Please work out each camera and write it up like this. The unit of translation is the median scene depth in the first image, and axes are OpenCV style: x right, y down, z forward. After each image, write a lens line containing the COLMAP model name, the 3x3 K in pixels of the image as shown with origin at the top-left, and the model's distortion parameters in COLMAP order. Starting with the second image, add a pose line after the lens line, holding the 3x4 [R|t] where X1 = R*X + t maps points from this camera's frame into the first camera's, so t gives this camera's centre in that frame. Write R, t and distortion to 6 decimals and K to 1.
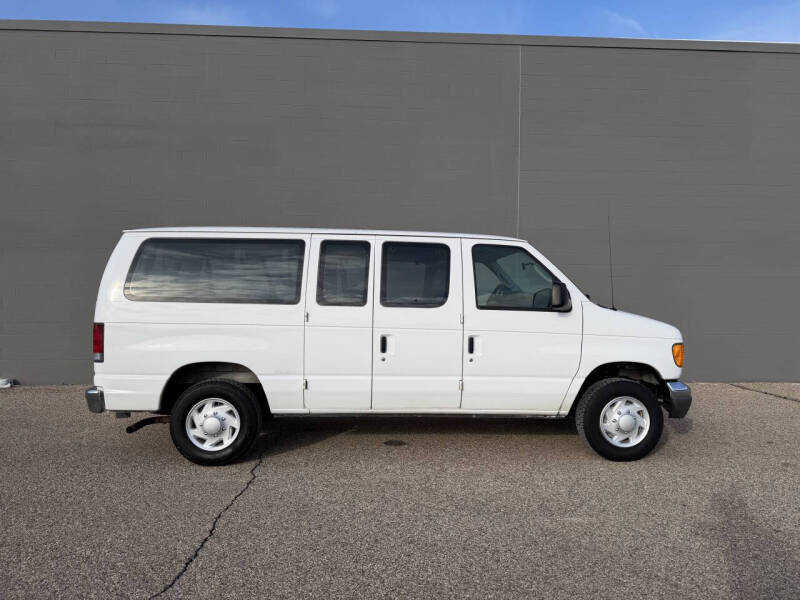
lens RADIAL K [[558.8, 0, 404.2], [0, 558.8, 291.2], [0, 0, 1]] dist [0.057725, -0.068705]
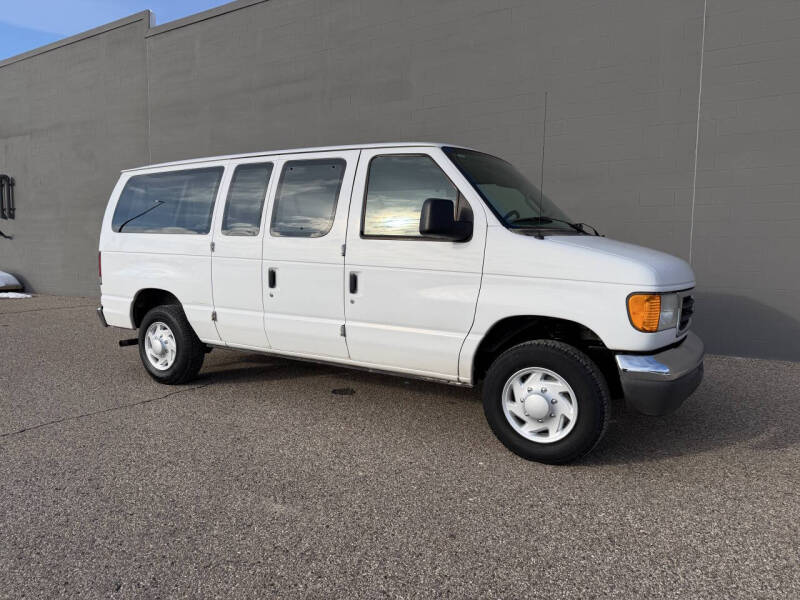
lens RADIAL K [[559.5, 0, 400.0], [0, 559.5, 300.0], [0, 0, 1]] dist [0.063585, -0.069544]
pose [[0.821141, 0.053555, -0.568208, 0.634138], [0.003417, 0.995108, 0.098731, 0.041302], [0.570716, -0.083014, 0.816941, 0.373327]]
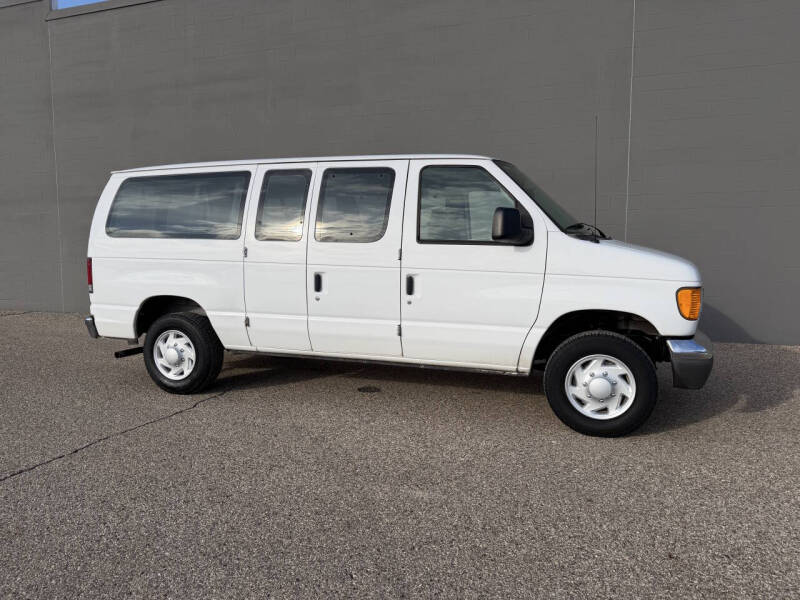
lens RADIAL K [[556.9, 0, 401.4], [0, 556.9, 298.7], [0, 0, 1]] dist [0.081040, -0.111474]
pose [[0.926357, 0.027705, -0.375626, 0.428860], [0.010557, 0.994989, 0.099423, 0.031915], [0.376498, -0.096066, 0.921423, 0.200452]]
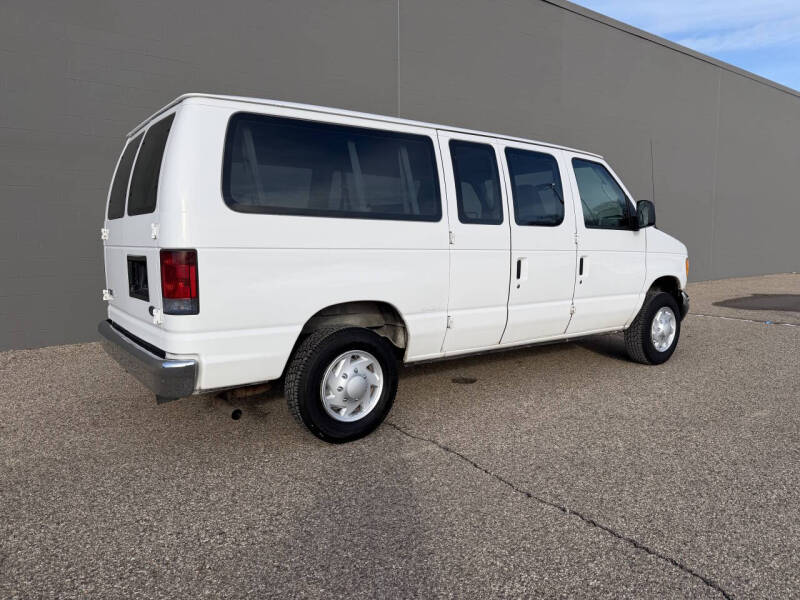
lens RADIAL K [[559.5, 0, 400.0], [0, 559.5, 300.0], [0, 0, 1]] dist [0.063585, -0.069544]
pose [[0.835975, -0.068418, 0.544486, -0.657226], [-0.002716, 0.991669, 0.128780, 0.031218], [-0.548761, -0.109136, 0.828825, 0.367797]]
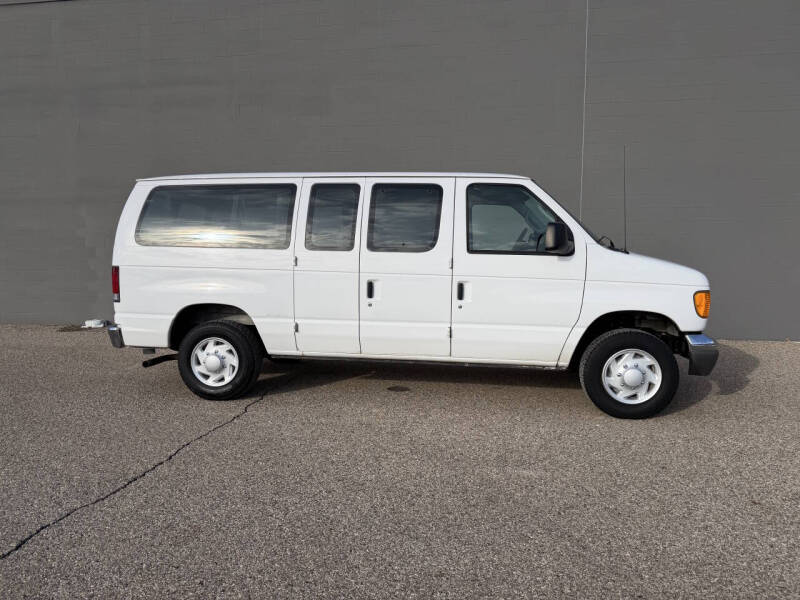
lens RADIAL K [[556.9, 0, 401.4], [0, 556.9, 298.7], [0, 0, 1]] dist [0.081040, -0.111474]
pose [[0.977708, 0.013227, -0.209553, 0.219127], [0.006413, 0.995667, 0.092768, 0.020773], [0.209872, -0.092043, 0.973387, 0.052680]]
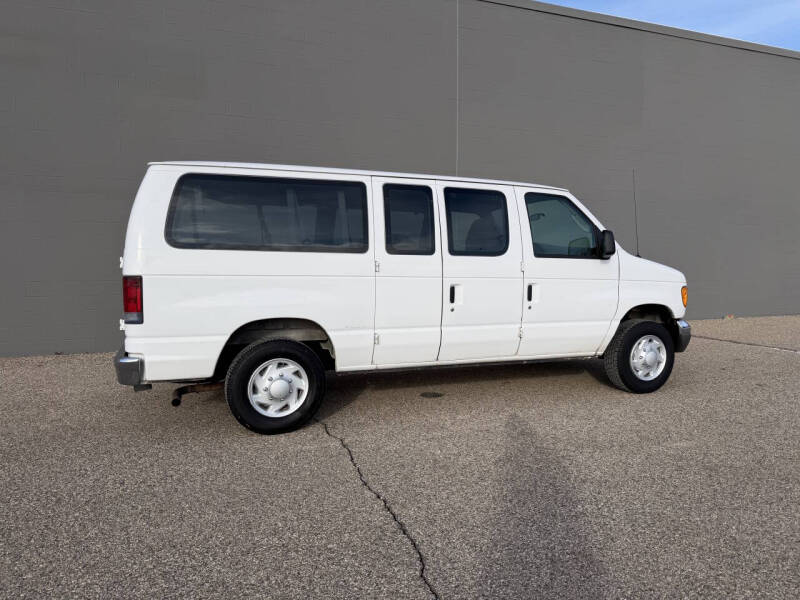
lens RADIAL K [[556.0, 0, 399.6], [0, 556.0, 294.2], [0, 0, 1]] dist [0.073749, -0.082339]
pose [[0.952591, -0.026112, 0.303131, -0.409993], [0.001379, 0.996671, 0.081519, 0.016083], [-0.304250, -0.077236, 0.949456, 0.109548]]
